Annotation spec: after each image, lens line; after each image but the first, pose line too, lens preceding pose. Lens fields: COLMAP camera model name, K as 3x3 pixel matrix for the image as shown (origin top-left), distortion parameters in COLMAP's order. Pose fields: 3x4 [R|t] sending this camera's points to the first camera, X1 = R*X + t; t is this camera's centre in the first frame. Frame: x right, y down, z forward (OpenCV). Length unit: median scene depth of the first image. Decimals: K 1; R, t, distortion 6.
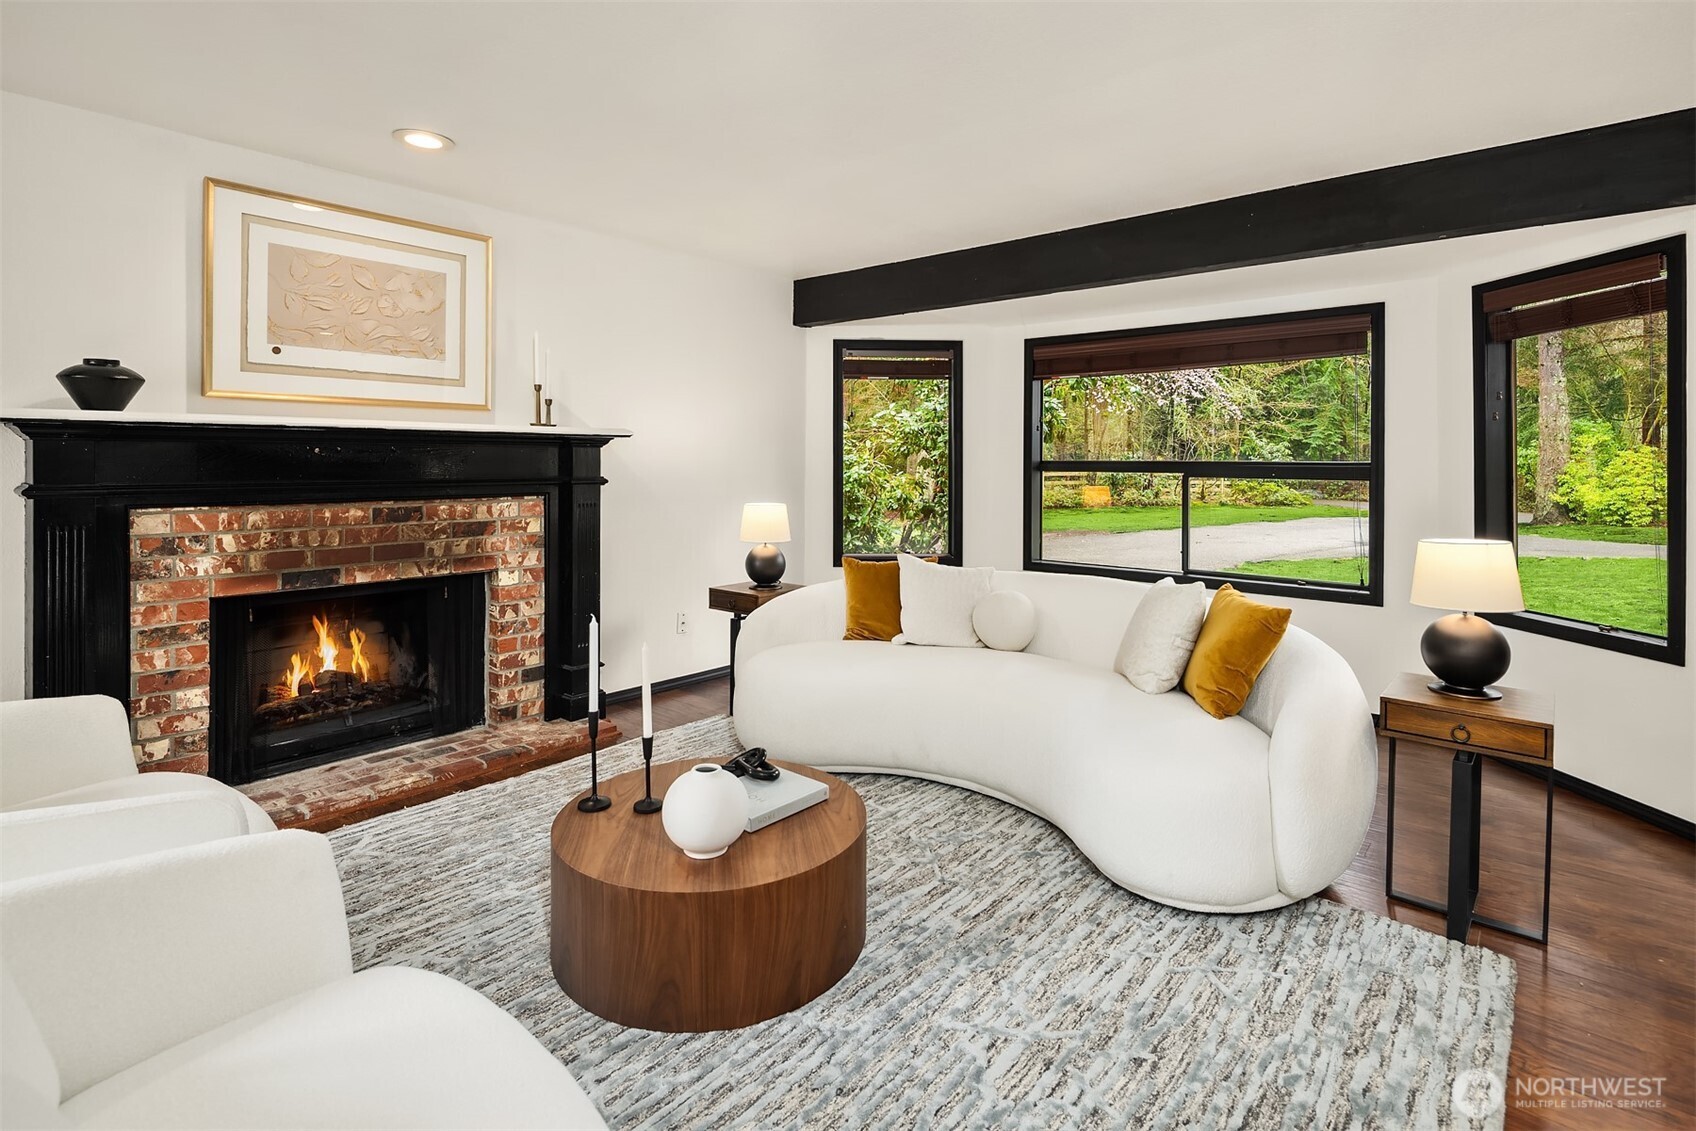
lens RADIAL K [[831.7, 0, 842.6], [0, 831.7, 461.2], [0, 0, 1]] dist [0.002837, -0.003362]
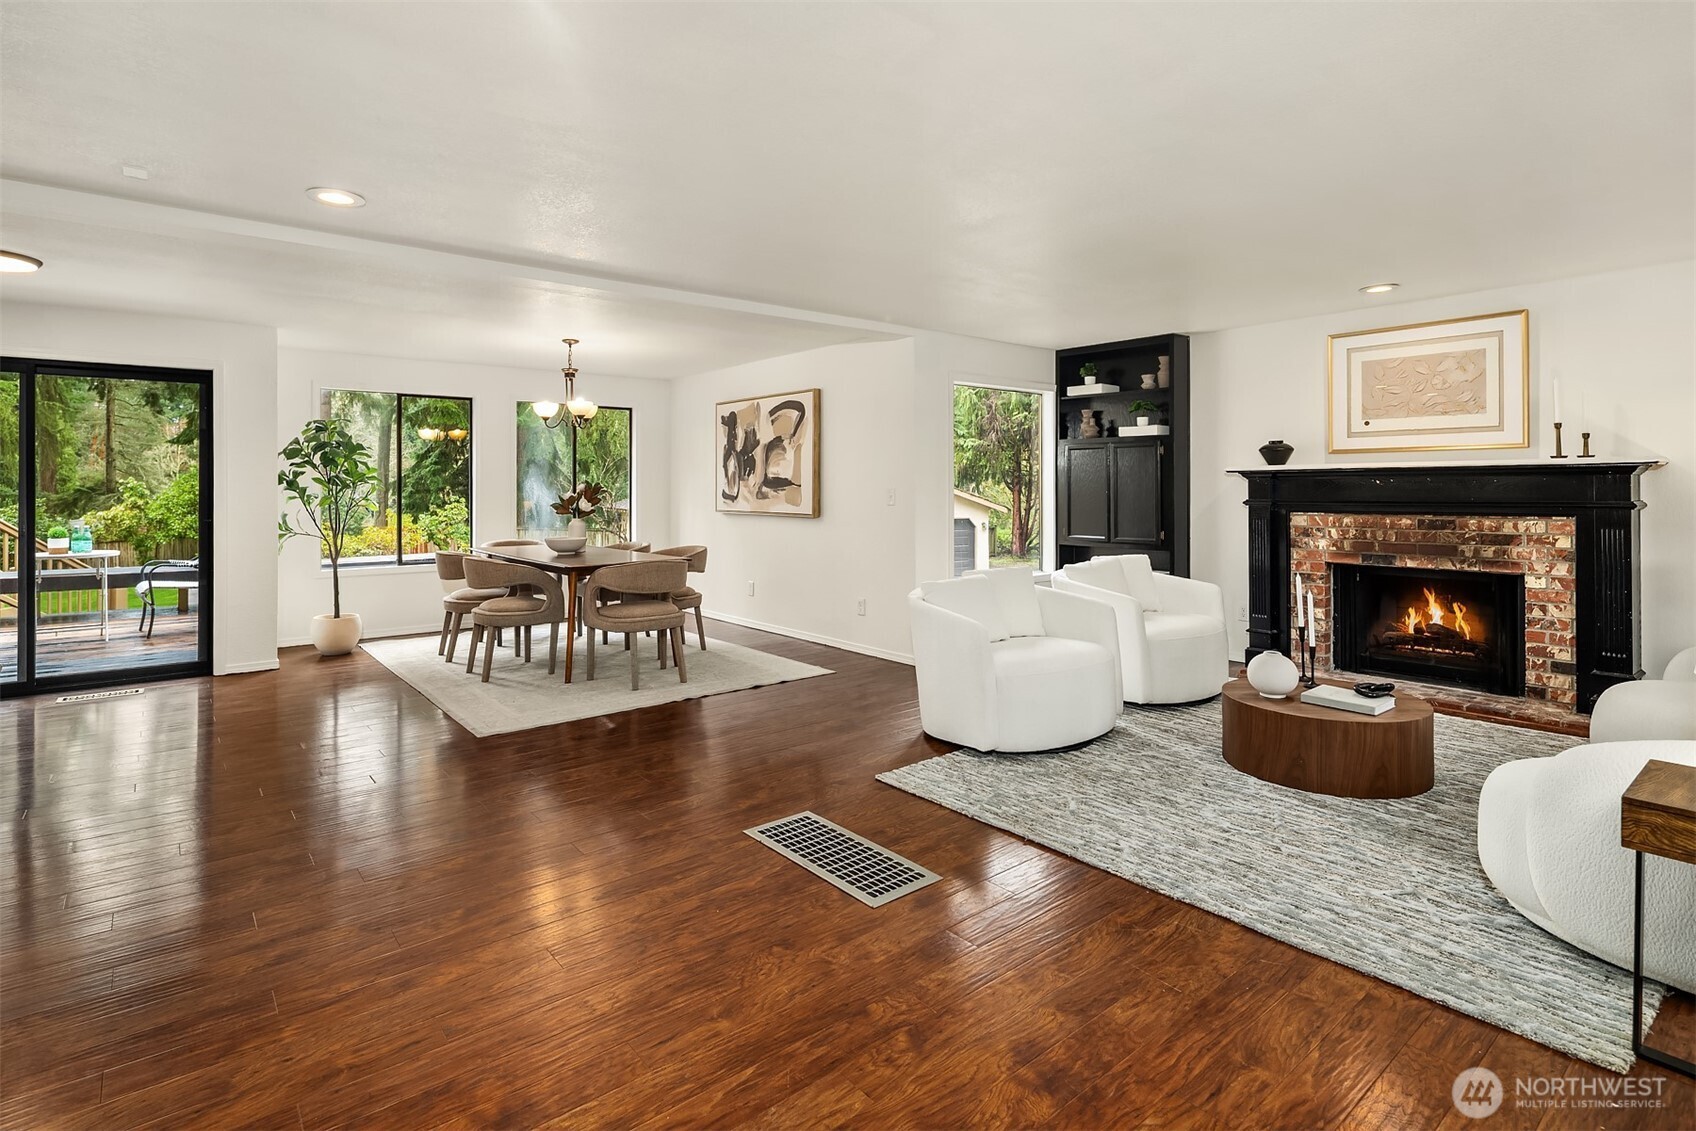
lens RADIAL K [[831.7, 0, 842.8], [0, 831.7, 485.1], [0, 0, 1]] dist [0.002837, -0.003362]
pose [[-0.172809, -0.007881, -0.984924, 1.021141], [0.002905, 0.999960, -0.008511, 0.003813], [0.984951, -0.004332, -0.172780, 0.207585]]
